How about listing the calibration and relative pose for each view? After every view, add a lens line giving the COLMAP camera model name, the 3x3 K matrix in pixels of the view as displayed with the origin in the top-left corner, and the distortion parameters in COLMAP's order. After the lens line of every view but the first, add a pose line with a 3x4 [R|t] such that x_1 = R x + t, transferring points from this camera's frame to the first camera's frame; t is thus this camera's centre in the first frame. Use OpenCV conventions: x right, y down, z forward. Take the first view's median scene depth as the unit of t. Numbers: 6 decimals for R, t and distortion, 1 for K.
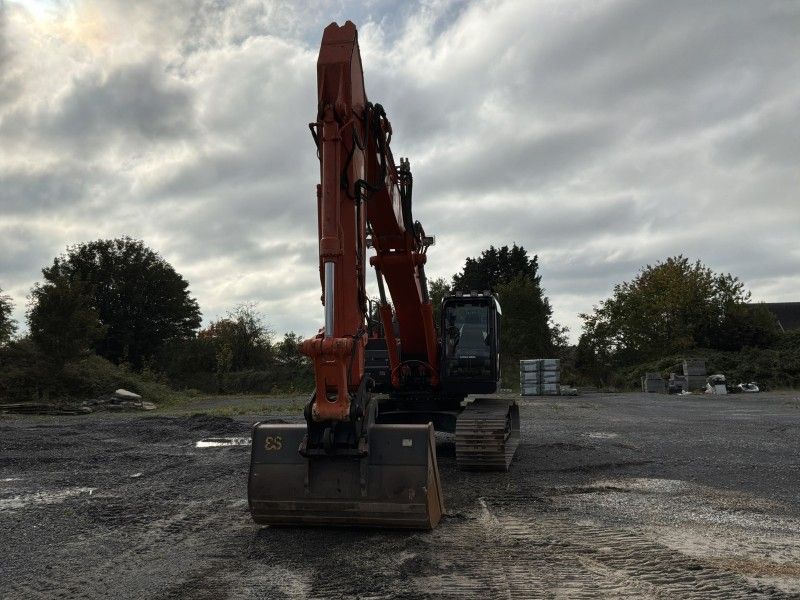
lens RADIAL K [[651.4, 0, 397.7], [0, 651.4, 304.6], [0, 0, 1]] dist [0.101576, -0.204036]
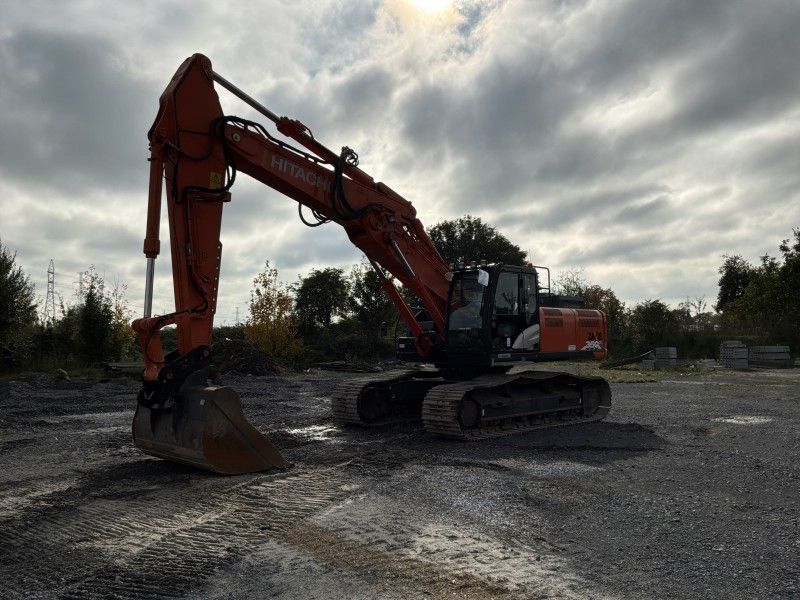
lens RADIAL K [[651.4, 0, 397.7], [0, 651.4, 304.6], [0, 0, 1]] dist [0.101576, -0.204036]
pose [[0.827647, -0.021555, -0.560834, 0.123600], [0.050590, 0.998060, 0.036299, 0.000403], [0.558964, -0.058416, 0.827132, 0.023661]]
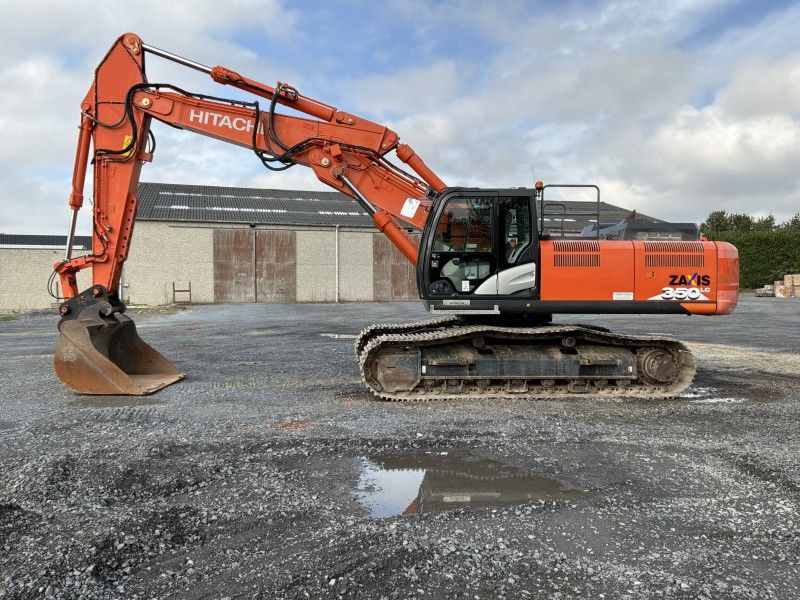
lens RADIAL K [[674.5, 0, 400.0], [0, 674.5, 300.0], [0, 0, 1]] dist [0.029825, -0.001069]
pose [[0.191854, 0.033383, -0.980856, 0.203304], [0.083750, 0.995219, 0.050253, 0.015146], [0.977843, -0.091788, 0.188141, 0.165674]]
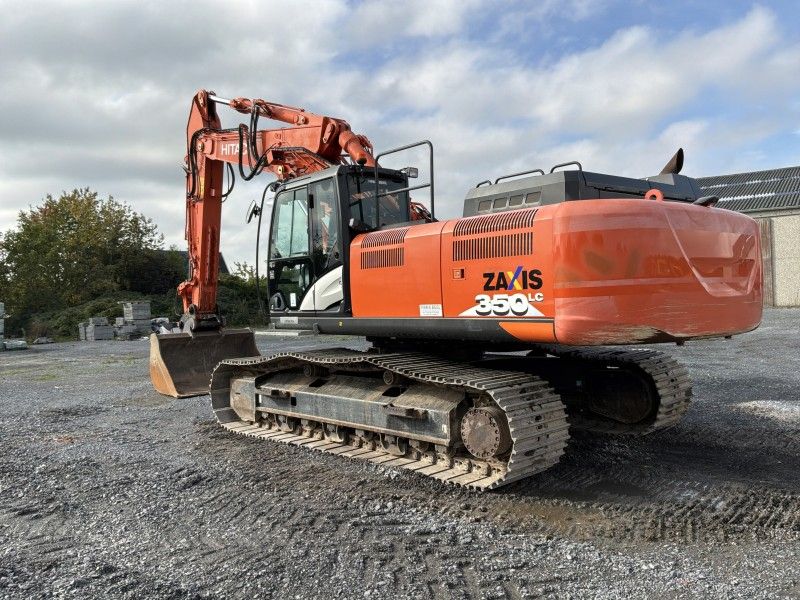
lens RADIAL K [[674.5, 0, 400.0], [0, 674.5, 300.0], [0, 0, 1]] dist [0.029825, -0.001069]
pose [[-0.645231, 0.035407, -0.763167, 0.128718], [0.109290, 0.992929, -0.046334, 0.030727], [0.756130, -0.113302, -0.644539, 0.323031]]
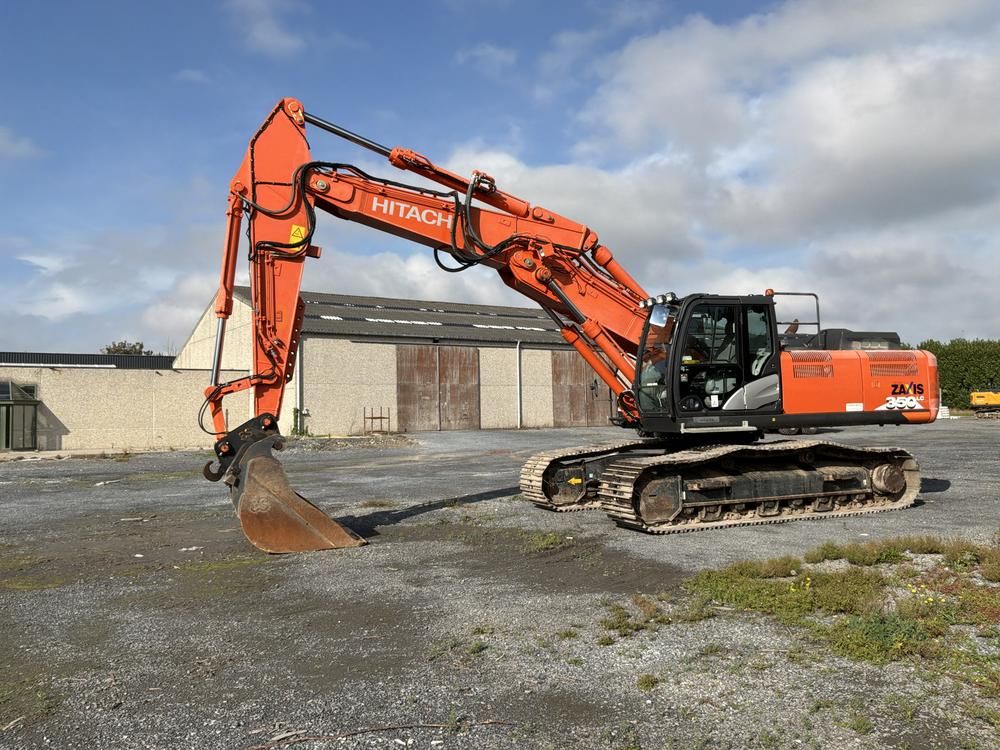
lens RADIAL K [[811.8, 0, 500.0], [0, 811.8, 375.0], [0, 0, 1]] dist [0.103155, -0.193979]
pose [[0.483138, -0.042791, -0.874498, 0.179894], [0.104868, 0.994443, 0.009277, 0.008518], [0.869242, -0.096189, 0.484940, 0.078507]]
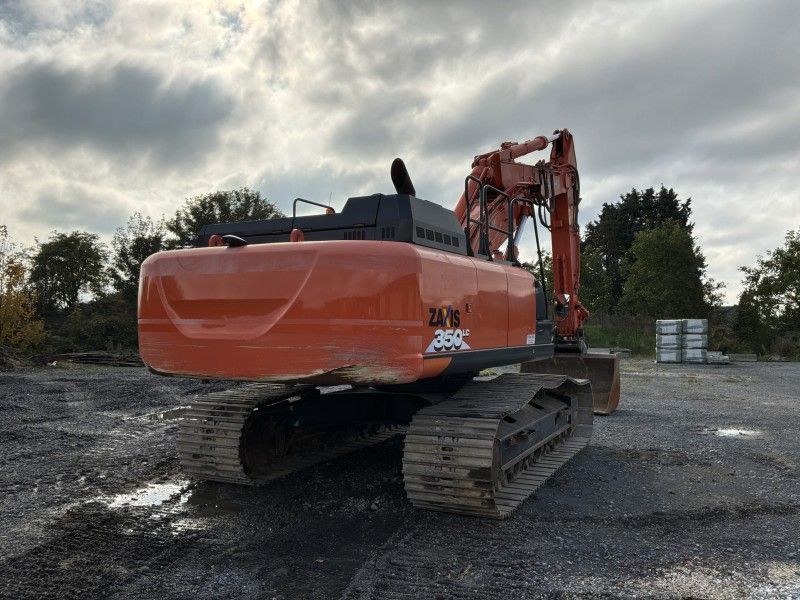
lens RADIAL K [[651.4, 0, 397.7], [0, 651.4, 304.6], [0, 0, 1]] dist [0.101576, -0.204036]
pose [[0.976214, 0.016102, -0.216210, 0.036516], [-0.002178, 0.997916, 0.064484, 0.009538], [0.216798, -0.062479, 0.974215, 0.091152]]
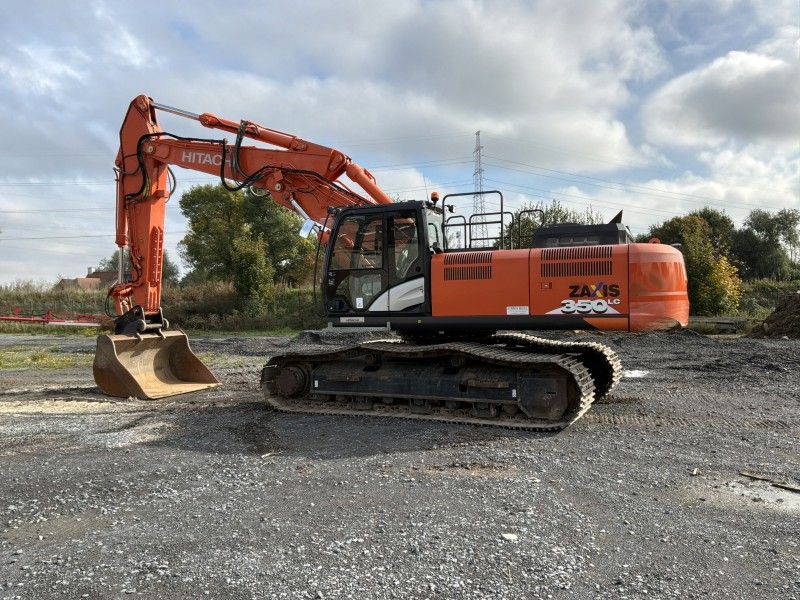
lens RADIAL K [[699.9, 0, 400.0], [0, 699.9, 300.0], [0, 0, 1]] dist [0.137544, -0.267727]
pose [[-0.243864, 0.022688, -0.969544, 0.208146], [0.114077, 0.993457, -0.005445, 0.023146], [0.963077, -0.111931, -0.244856, 0.269743]]
